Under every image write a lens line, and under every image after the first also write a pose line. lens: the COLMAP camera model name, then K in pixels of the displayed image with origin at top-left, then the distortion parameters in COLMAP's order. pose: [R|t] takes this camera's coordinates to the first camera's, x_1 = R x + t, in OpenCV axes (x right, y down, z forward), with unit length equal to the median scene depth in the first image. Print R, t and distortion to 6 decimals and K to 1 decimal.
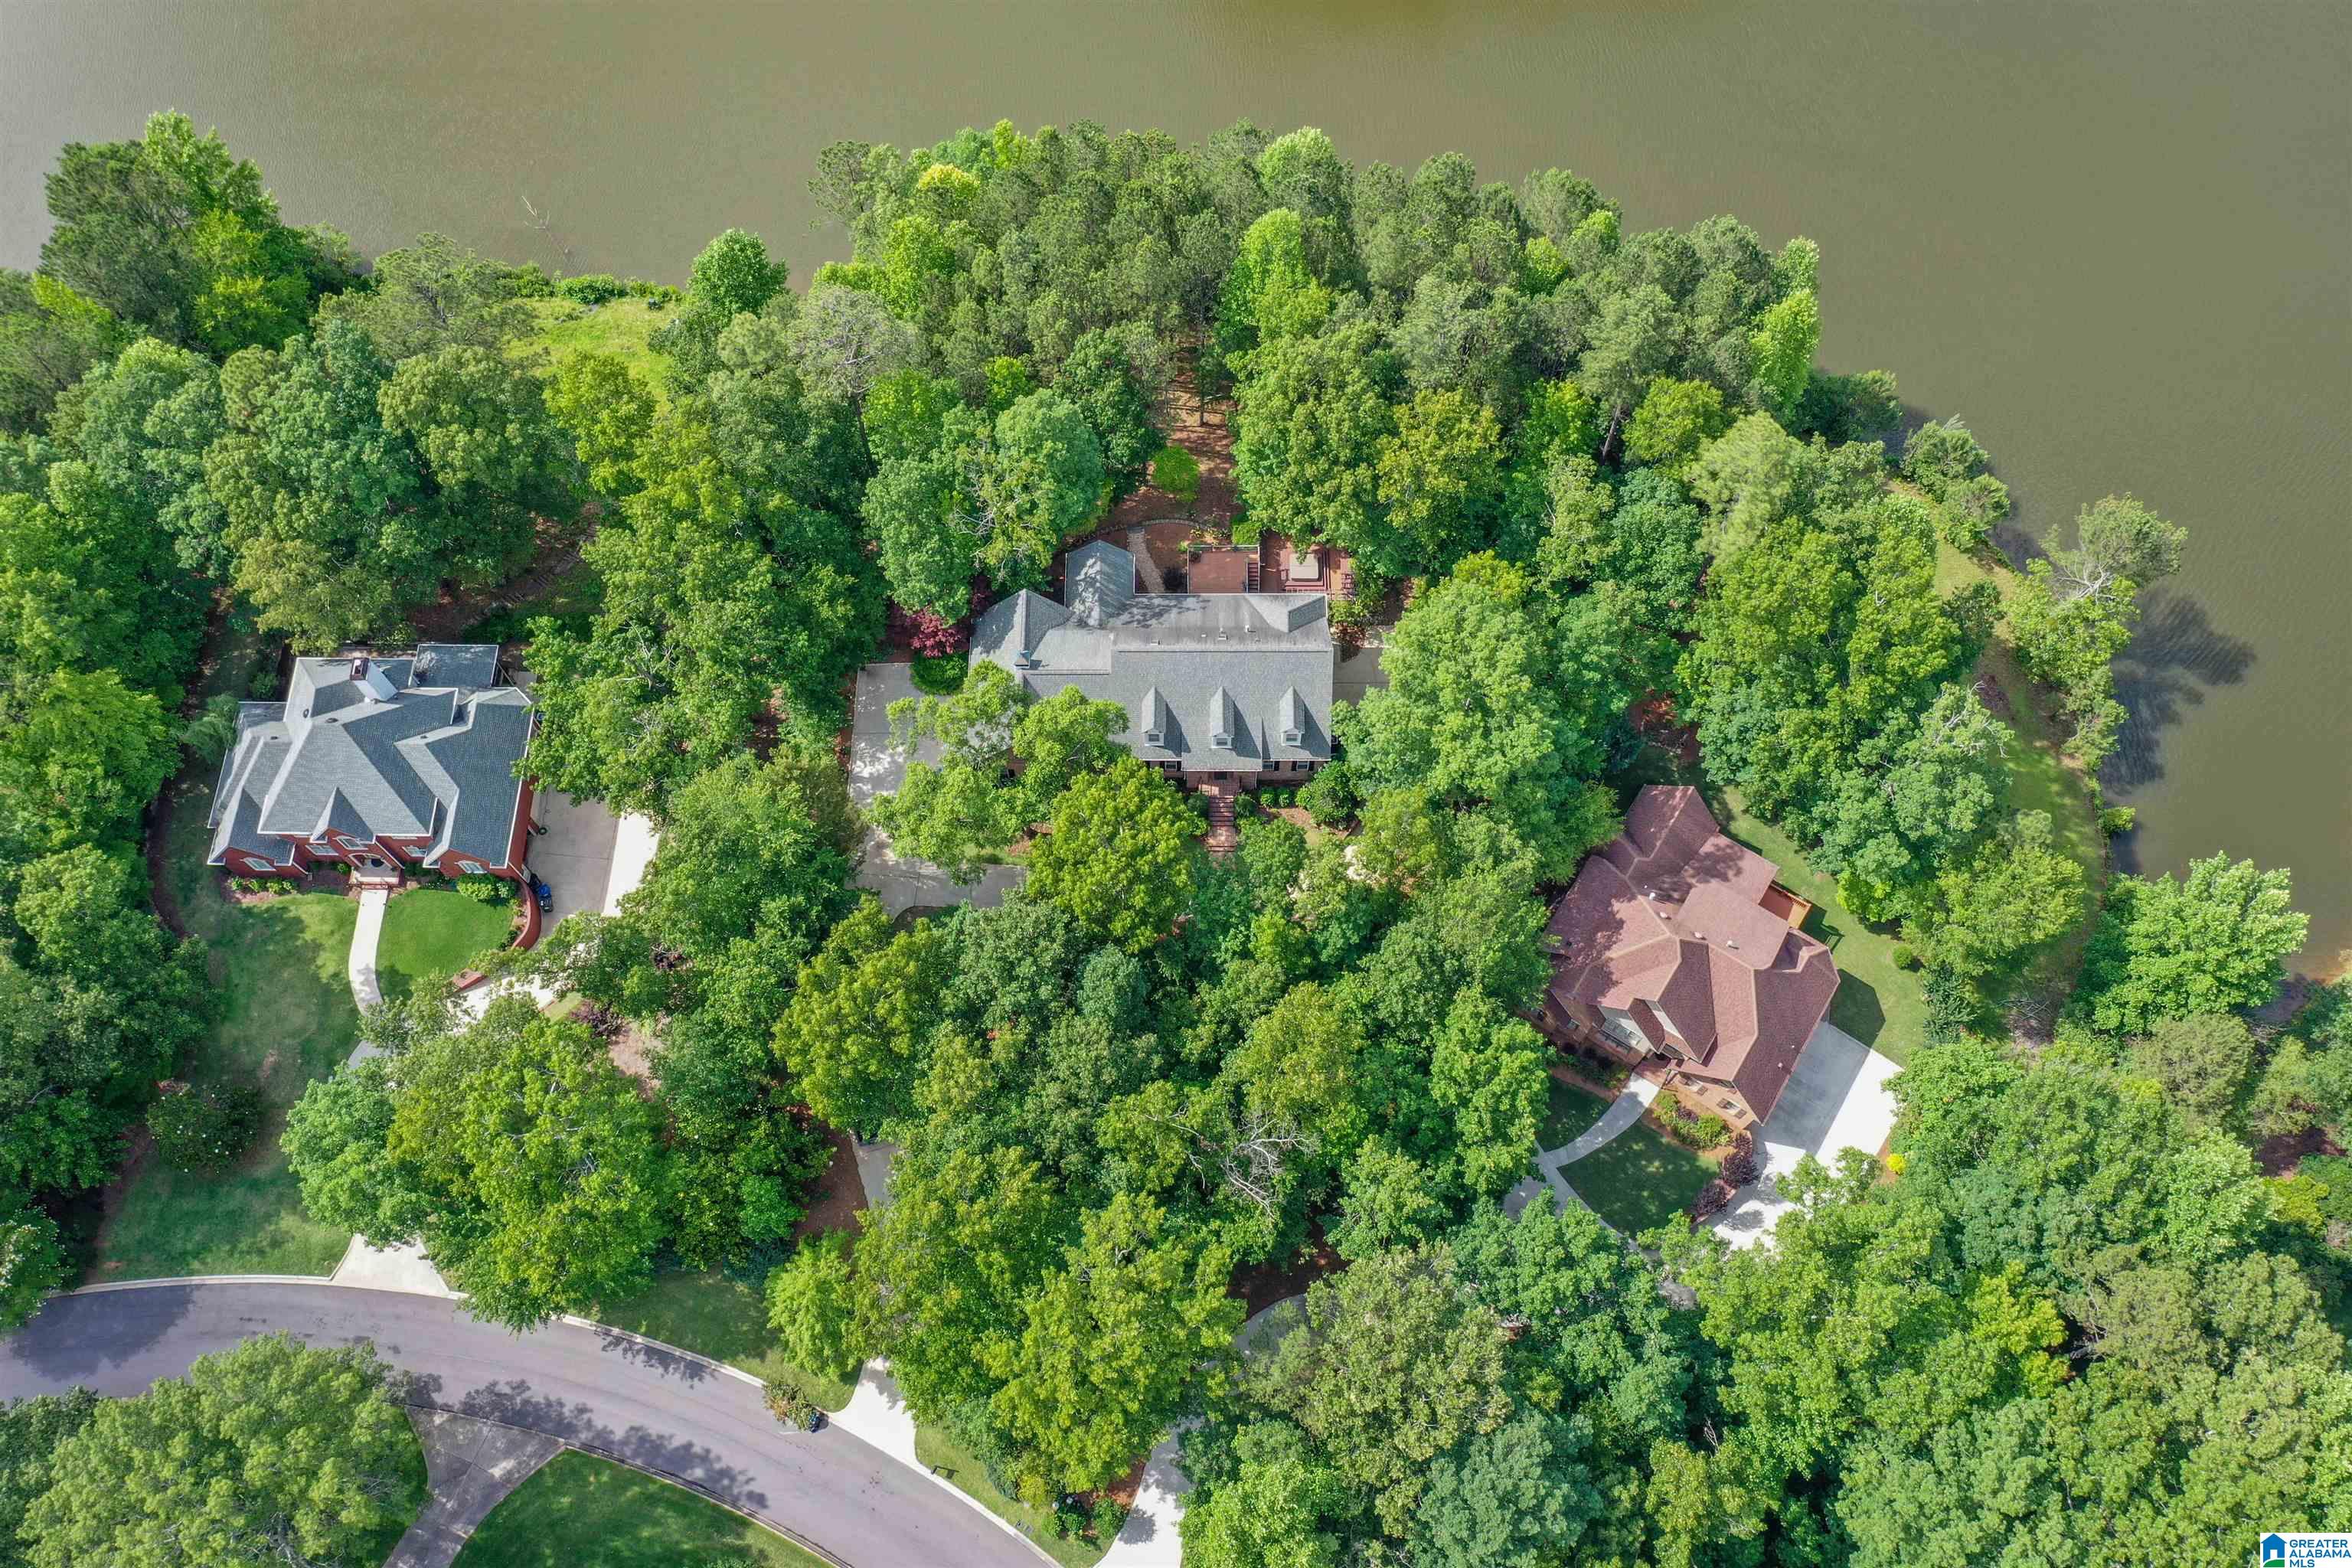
lens RADIAL K [[1869.4, 0, 1175.6], [0, 1869.4, 775.7], [0, 0, 1]] dist [0.050446, 0.001784]
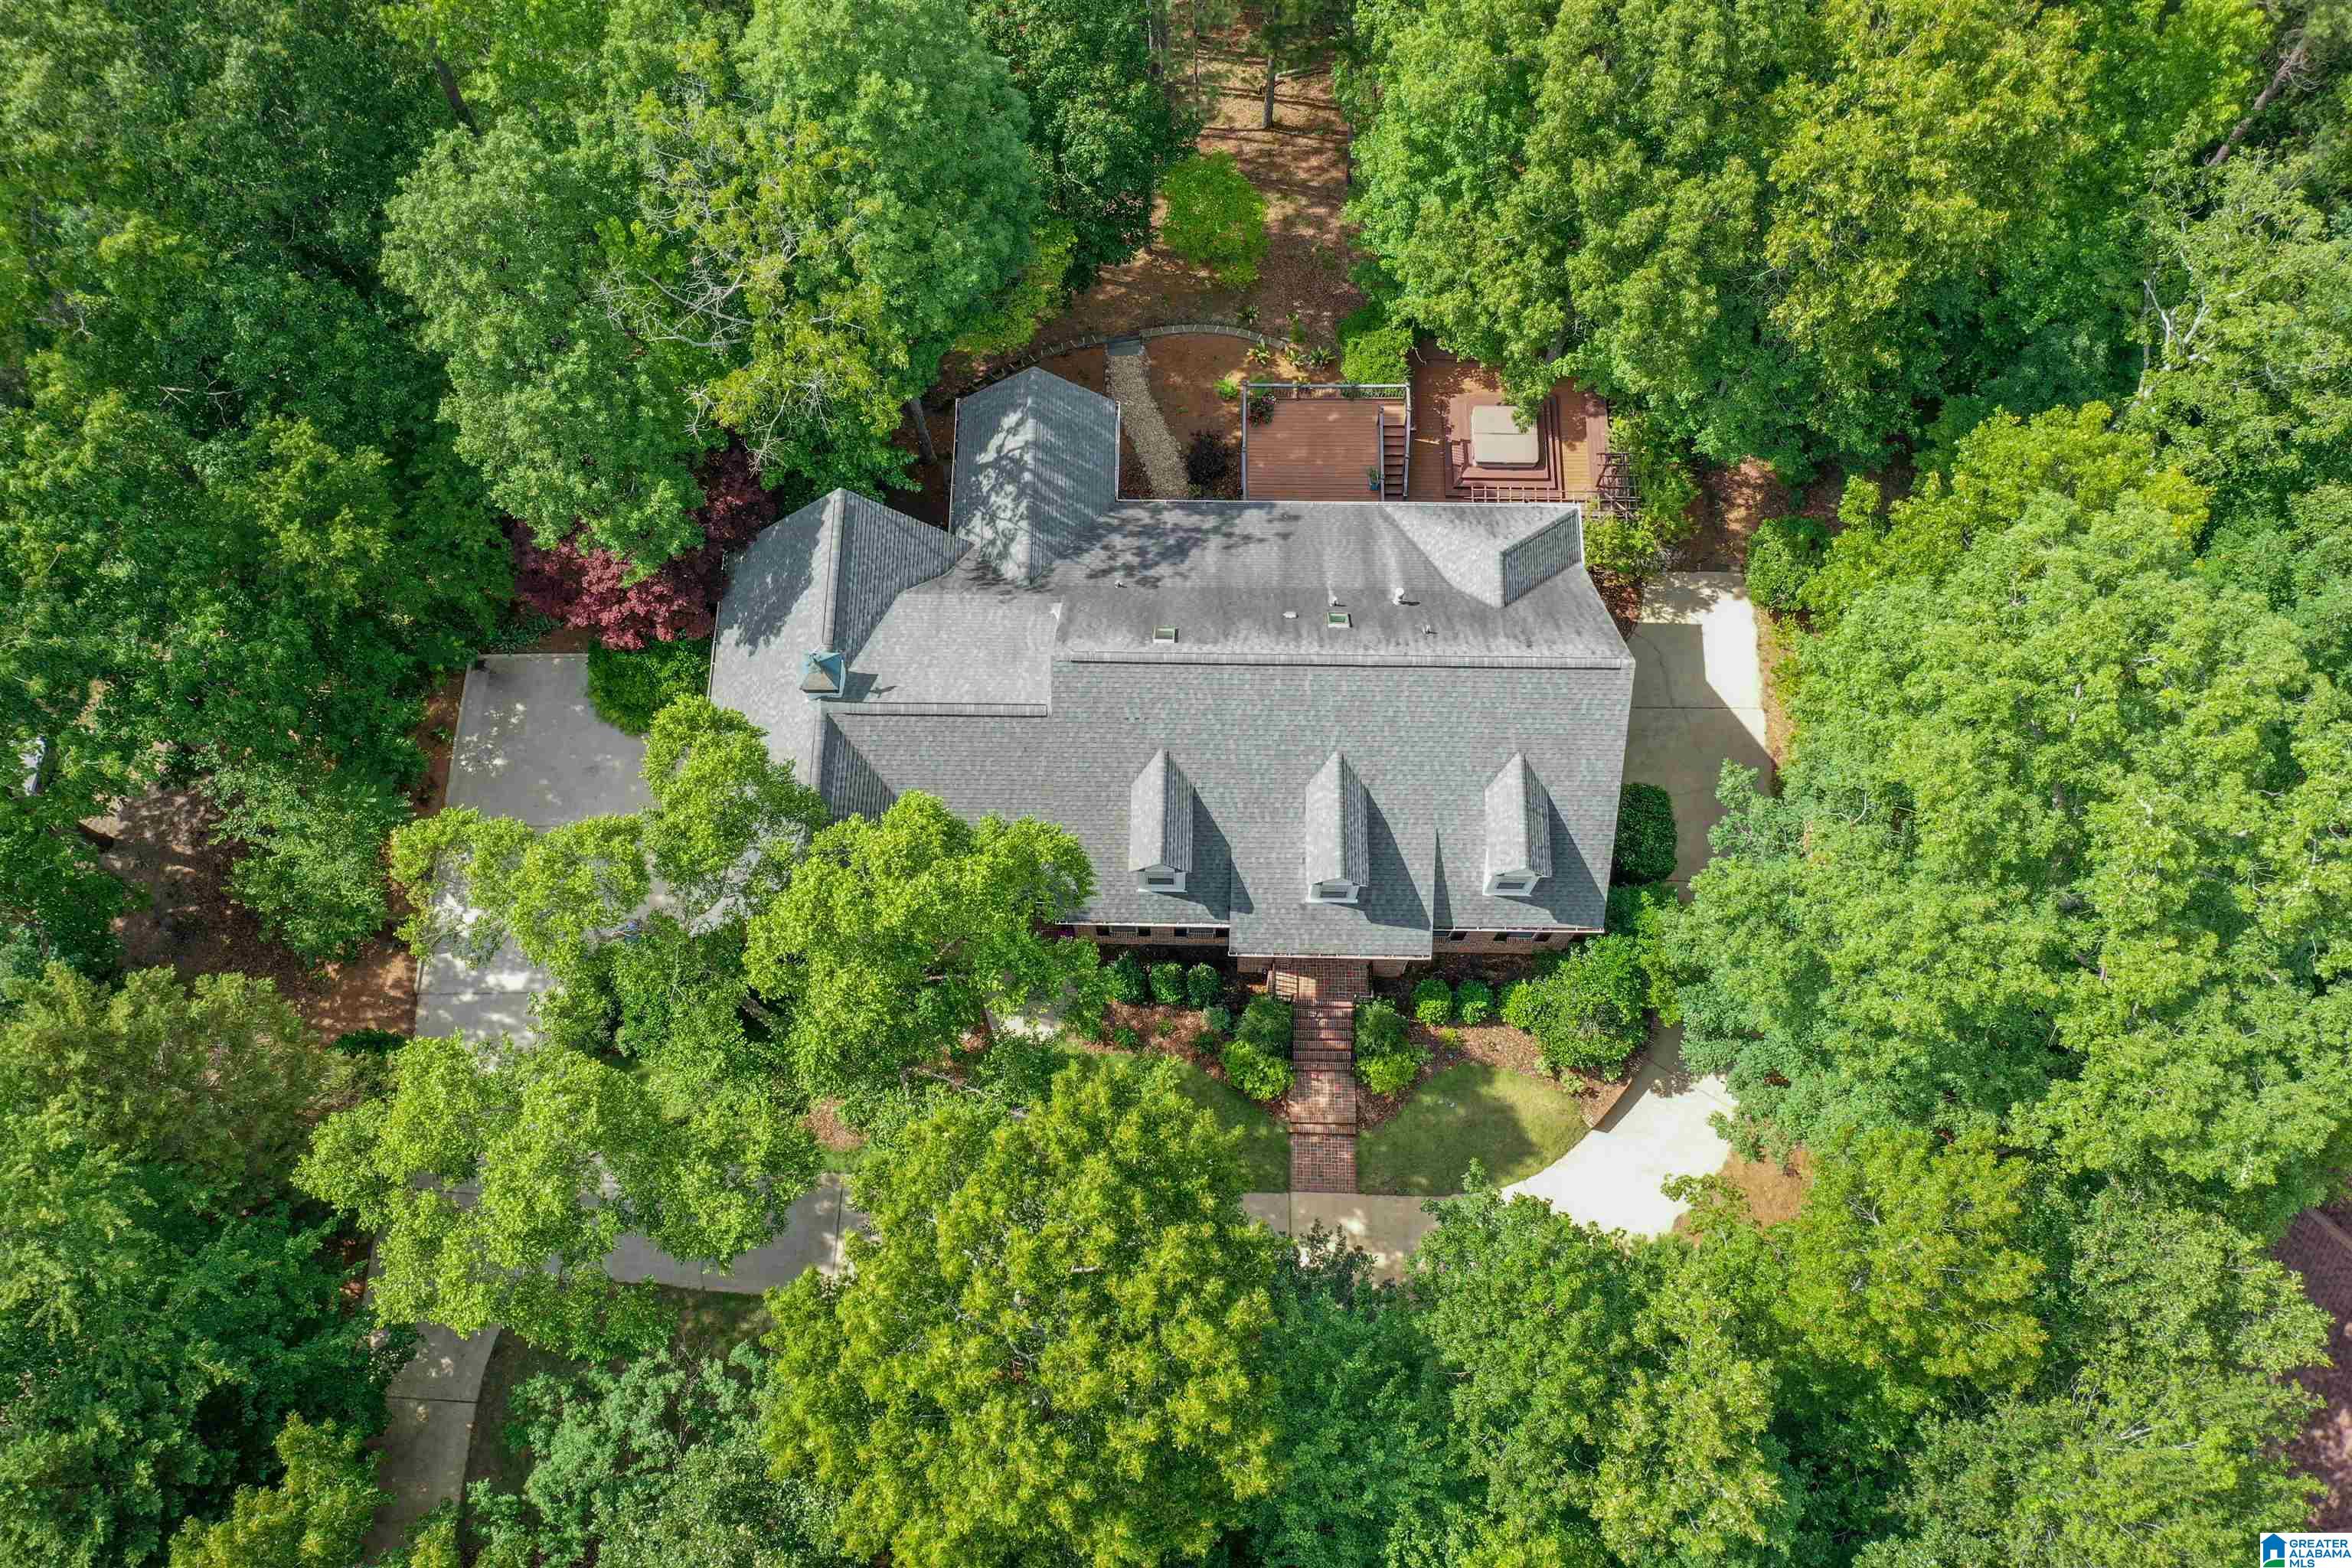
lens RADIAL K [[1869.4, 0, 1174.8], [0, 1869.4, 795.6], [0, 0, 1]] dist [0.050446, 0.001784]
pose [[0.999925, 0.012183, 0.001361, -0.009459], [-0.012256, 0.996015, 0.088335, -0.071681], [-0.000279, -0.088345, 0.996090, 0.606382]]
